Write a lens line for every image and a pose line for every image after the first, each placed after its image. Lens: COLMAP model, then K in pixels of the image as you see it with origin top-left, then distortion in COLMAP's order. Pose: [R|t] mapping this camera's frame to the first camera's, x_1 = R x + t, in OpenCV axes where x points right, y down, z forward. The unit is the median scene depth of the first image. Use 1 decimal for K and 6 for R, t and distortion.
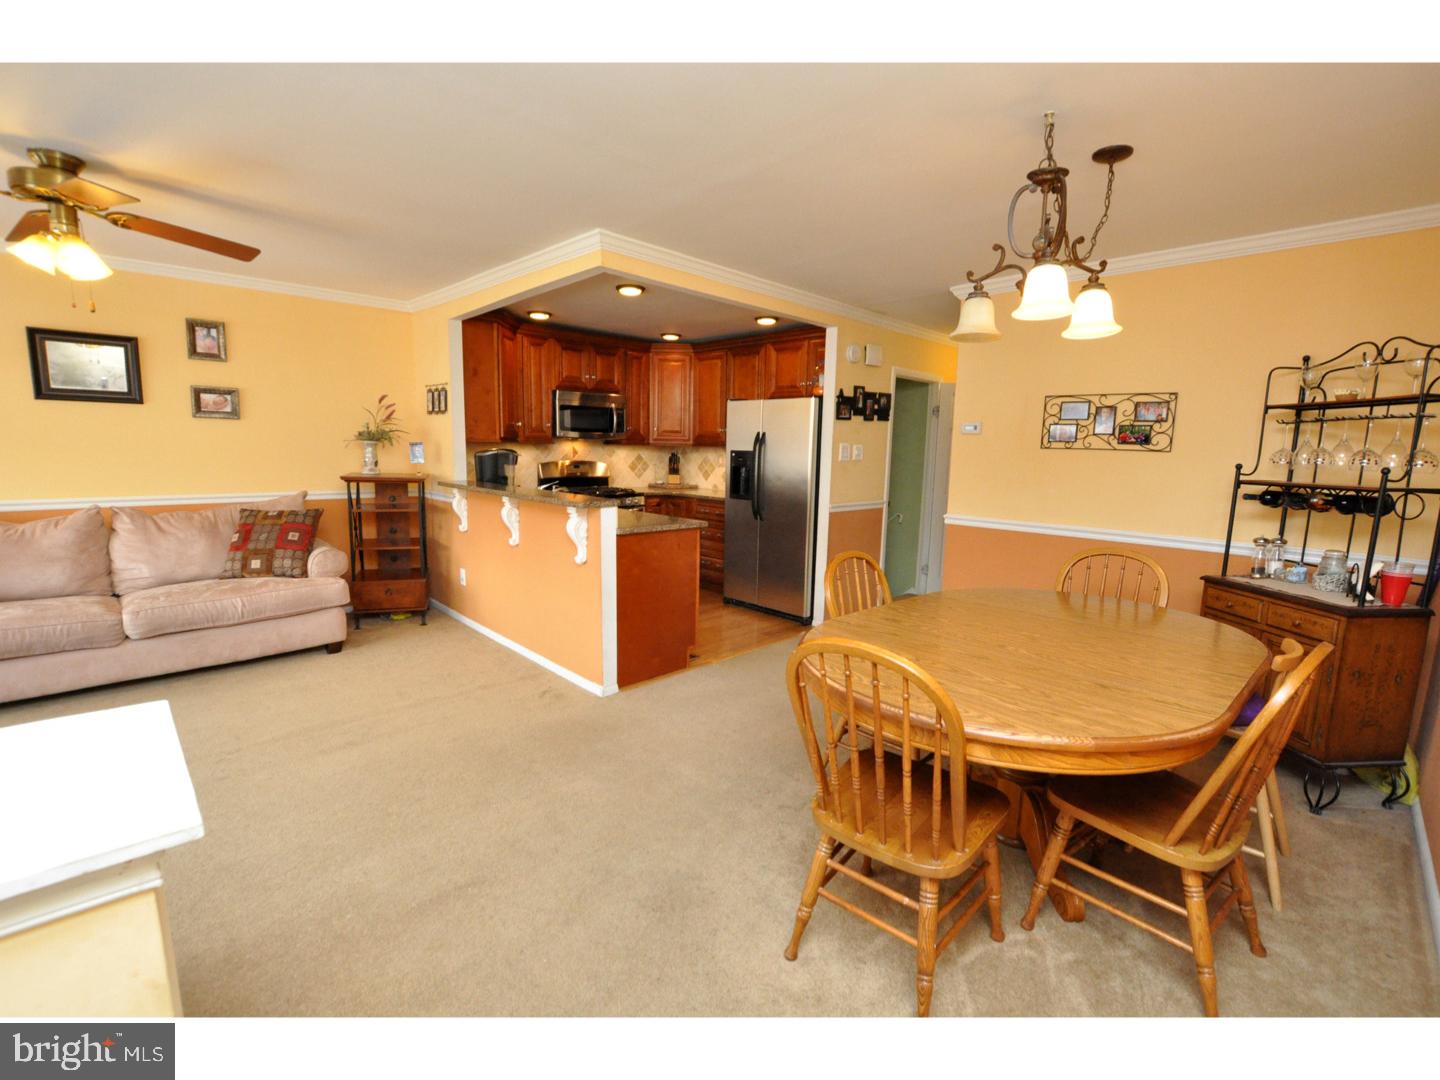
lens RADIAL K [[635.0, 0, 723.9], [0, 635.0, 535.2], [0, 0, 1]] dist [-0.028433, 0.003256]
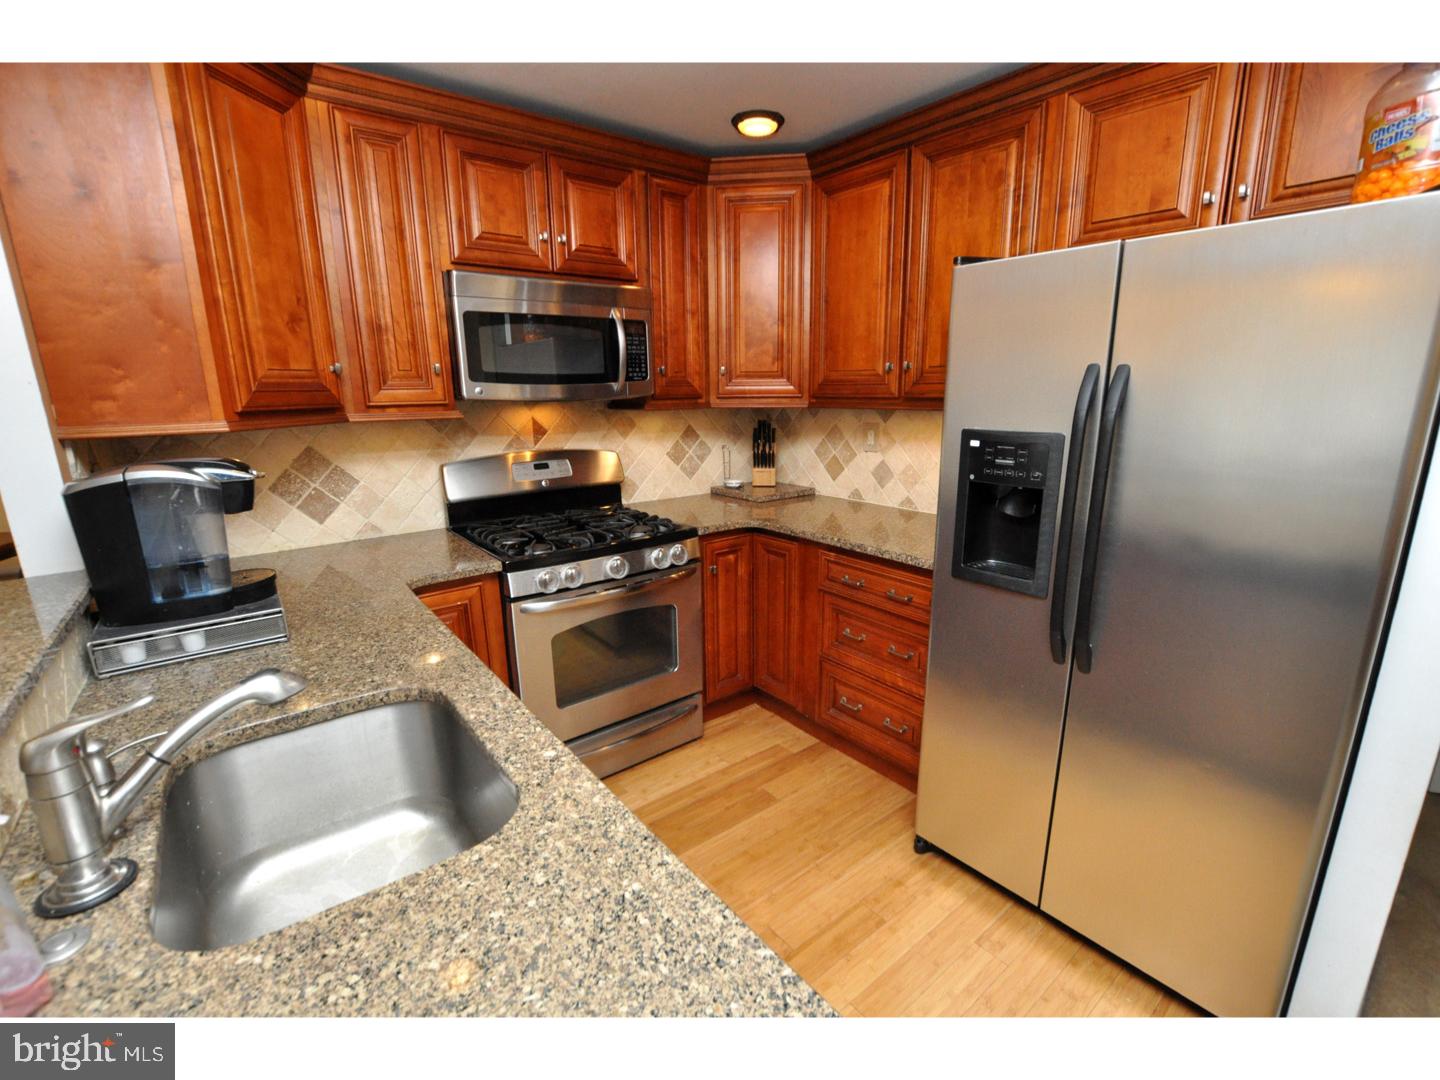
lens RADIAL K [[631.5, 0, 727.3], [0, 631.5, 543.7], [0, 0, 1]] dist [-0.028040, 0.001157]
pose [[0.993975, -0.007769, -0.109329, -0.085312], [0.018266, 0.995277, 0.095342, -0.131826], [0.108072, -0.096764, 0.989423, 0.815602]]
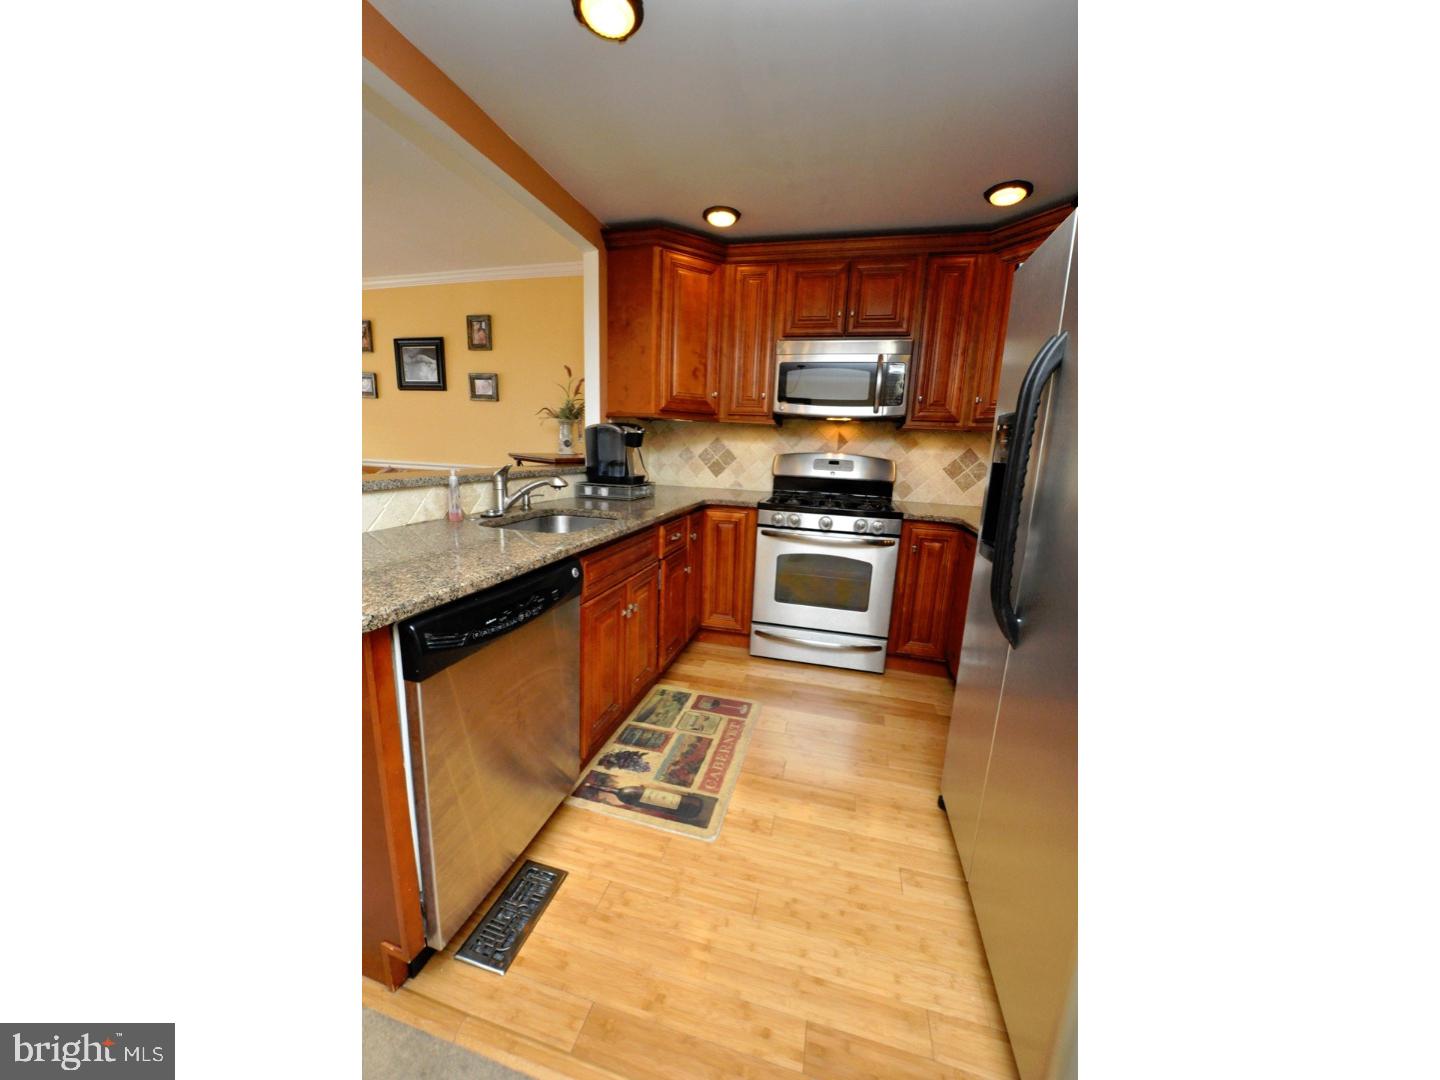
lens RADIAL K [[472.4, 0, 721.5], [0, 472.4, 544.3], [0, 0, 1]] dist [-0.028822, -0.000012]
pose [[0.512667, 0.173162, -0.840944, 0.194200], [-0.153010, 0.982198, 0.108969, -0.083506], [0.844843, 0.072808, 0.530036, 0.895879]]
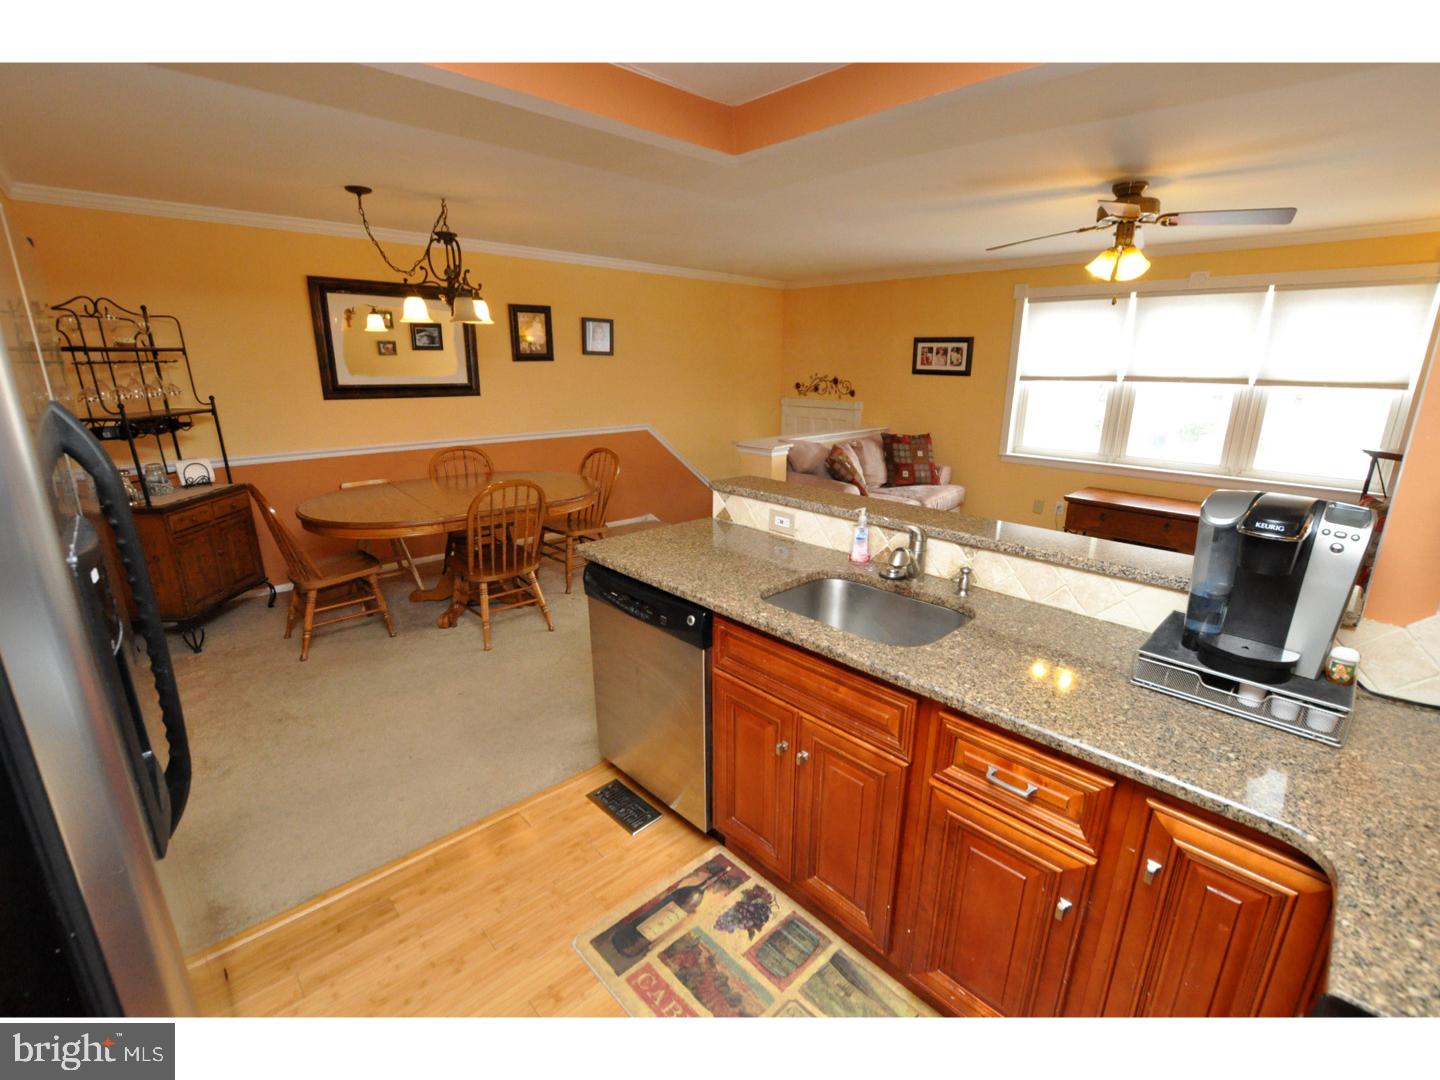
lens RADIAL K [[631.5, 0, 726.4], [0, 631.5, 550.0], [0, 0, 1]] dist [-0.028040, 0.001157]
pose [[-0.999278, -0.035903, 0.012419, -0.156327], [-0.027544, 0.909846, 0.414031, -0.231703], [-0.026164, 0.413390, -0.910178, 1.350093]]
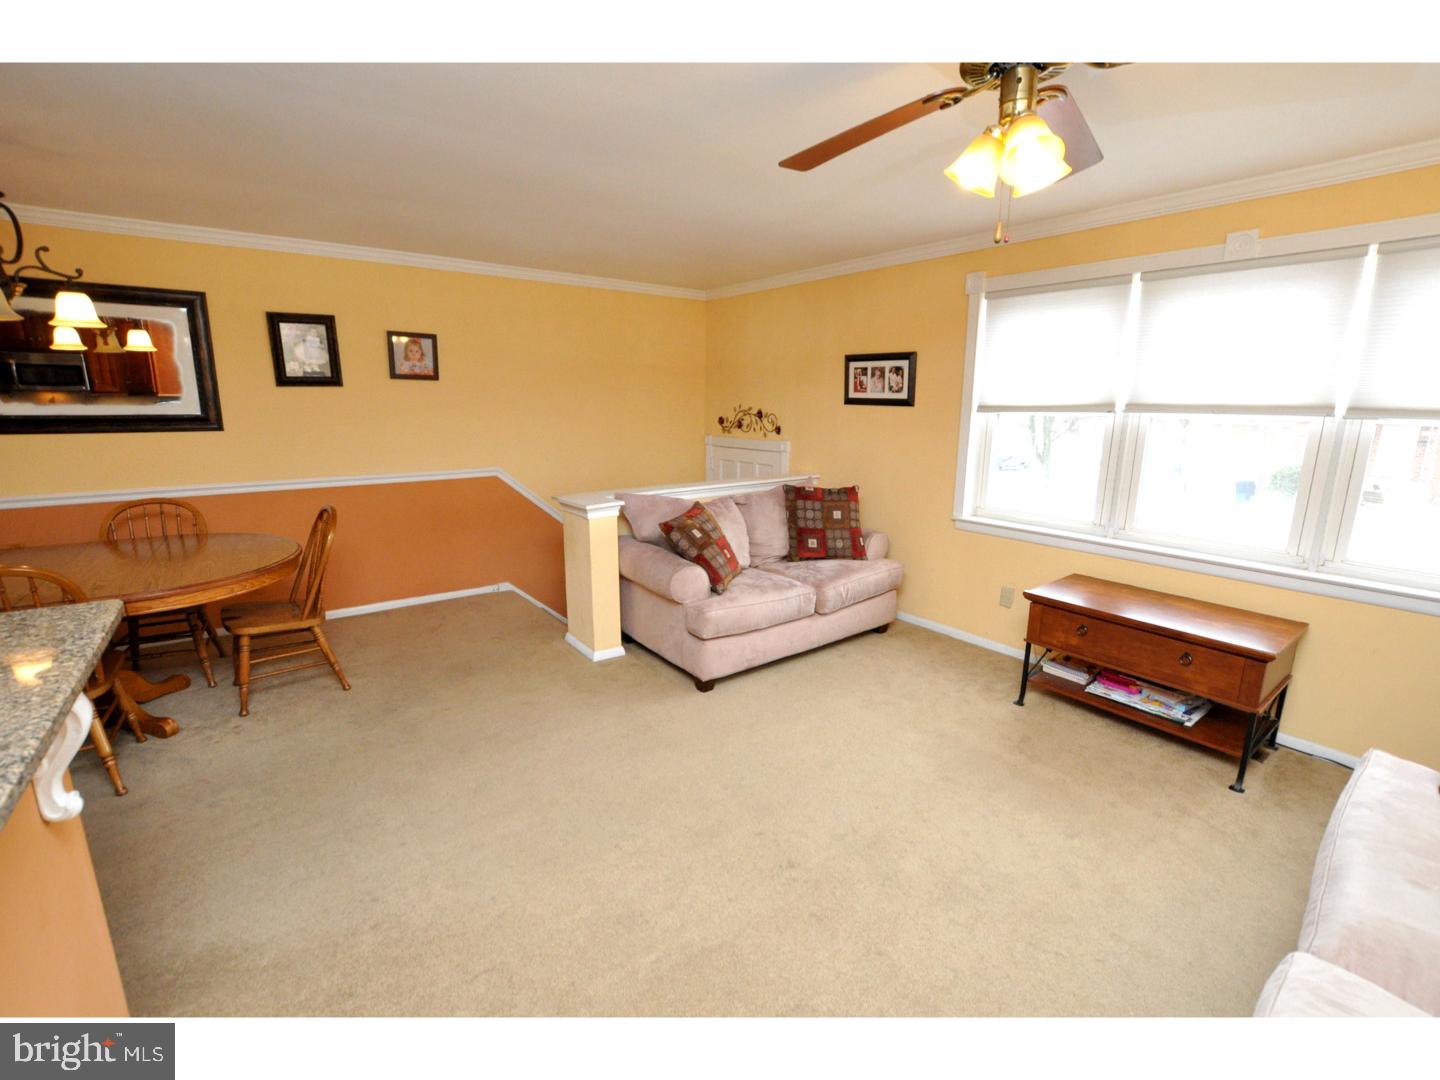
lens RADIAL K [[631.5, 0, 728.1], [0, 631.5, 549.3], [0, 0, 1]] dist [-0.028040, 0.001157]
pose [[-0.991536, -0.060818, 0.114710, -0.484822], [-0.015238, 0.931910, 0.362370, -0.169229], [-0.128937, 0.357555, -0.924948, 0.962190]]
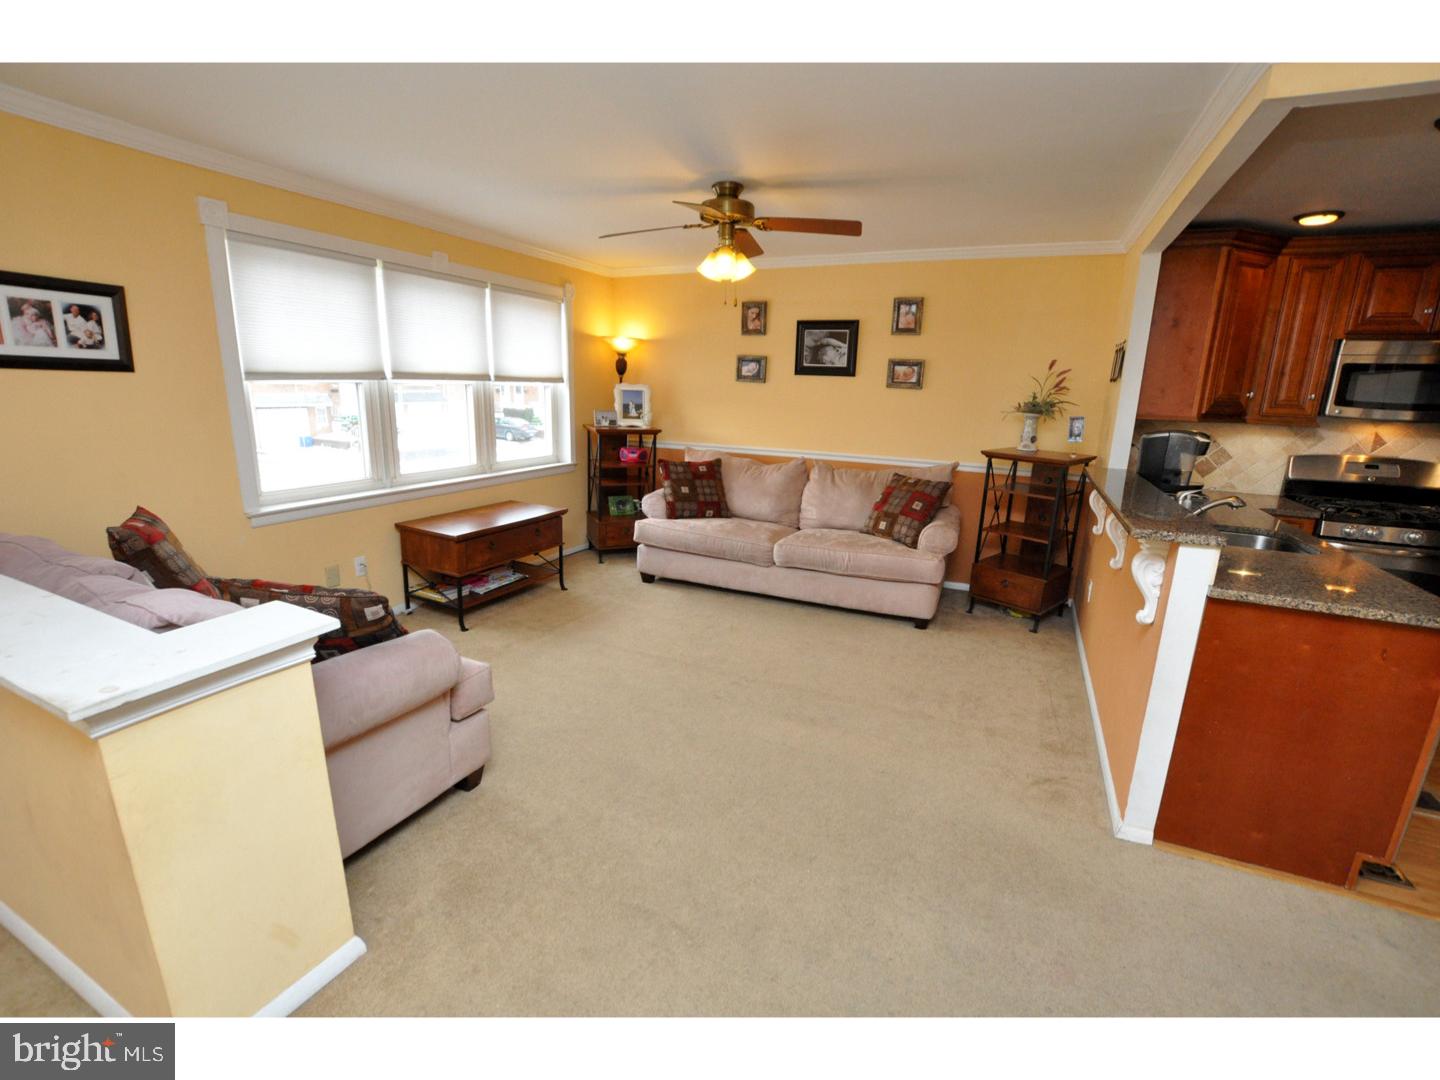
lens RADIAL K [[635.0, 0, 724.1], [0, 635.0, 538.3], [0, 0, 1]] dist [-0.028433, 0.003256]
pose [[0.350856, 0.206207, -0.913443, 0.141026], [-0.152654, 0.975000, 0.161468, -0.059414], [0.923903, 0.082789, 0.373563, 0.302202]]
